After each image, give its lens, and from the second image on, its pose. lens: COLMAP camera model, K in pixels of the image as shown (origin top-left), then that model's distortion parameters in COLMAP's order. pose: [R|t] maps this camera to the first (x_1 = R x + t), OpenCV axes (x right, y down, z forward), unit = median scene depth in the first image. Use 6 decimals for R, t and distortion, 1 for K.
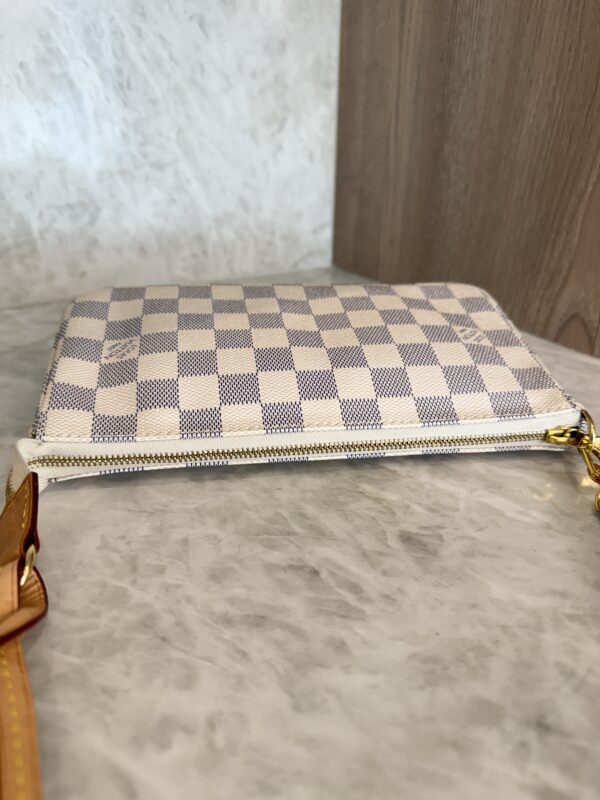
lens RADIAL K [[592.6, 0, 302.7], [0, 592.6, 395.4], [0, 0, 1]] dist [-0.000762, -0.030844]
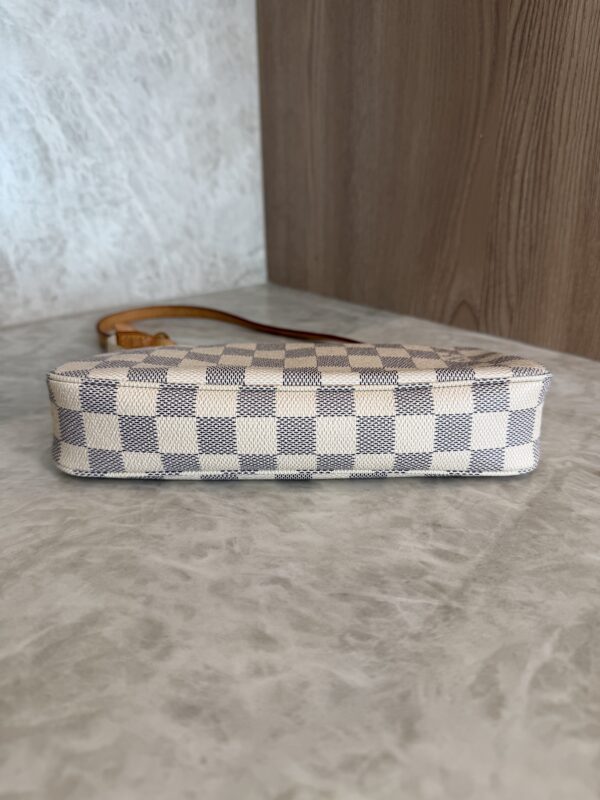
lens RADIAL K [[592.6, 0, 302.2], [0, 592.6, 403.5], [0, 0, 1]] dist [-0.000762, -0.030844]
pose [[0.990995, -0.080995, 0.106620, -0.035472], [0.085172, 0.995744, -0.035212, 0.089713], [-0.103314, 0.043976, 0.993676, -0.206295]]
